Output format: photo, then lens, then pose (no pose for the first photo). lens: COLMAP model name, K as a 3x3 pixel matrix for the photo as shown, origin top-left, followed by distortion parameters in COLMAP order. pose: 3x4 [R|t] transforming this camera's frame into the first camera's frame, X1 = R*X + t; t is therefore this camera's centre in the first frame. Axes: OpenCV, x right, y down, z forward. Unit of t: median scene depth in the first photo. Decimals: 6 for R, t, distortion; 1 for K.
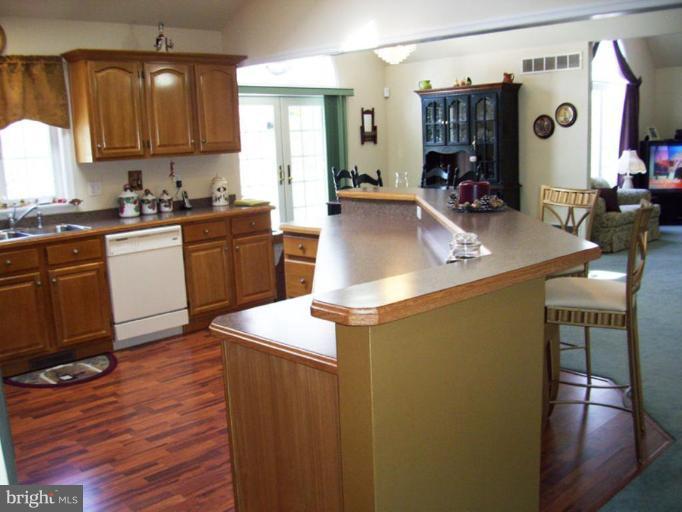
lens RADIAL K [[705.2, 0, 341.7], [0, 705.2, 259.5], [0, 0, 1]] dist [-0.099981, 0.000000]
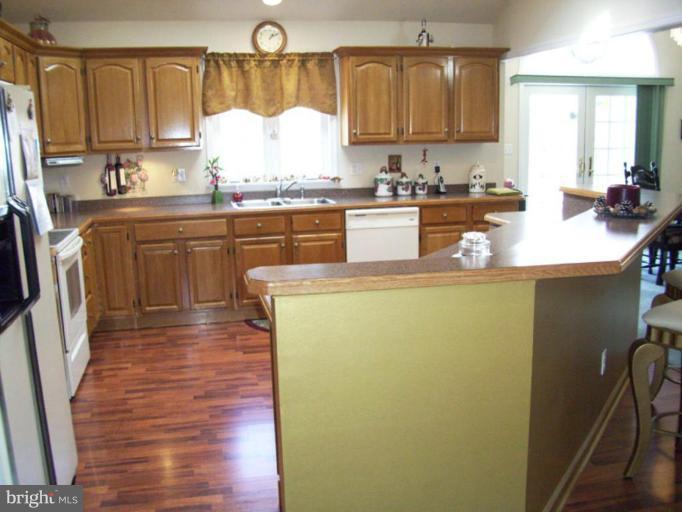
lens RADIAL K [[705.2, 0, 345.3], [0, 705.2, 254.1], [0, 0, 1]] dist [-0.099981, 0.000000]
pose [[0.851791, 0.112782, -0.511598, 0.189327], [-0.104738, 0.993498, 0.044631, -0.011161], [0.513305, 0.015567, 0.858065, 0.008881]]
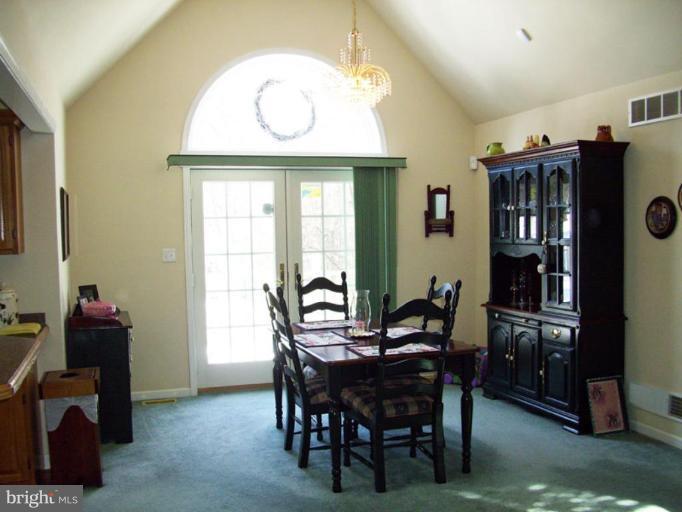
lens RADIAL K [[705.2, 0, 343.4], [0, 705.2, 258.7], [0, 0, 1]] dist [-0.099981, 0.000000]
pose [[0.901927, 0.043665, -0.429675, 0.372331], [-0.089758, 0.992105, -0.087588, -0.107370], [0.422458, 0.117565, 0.898726, 0.498381]]
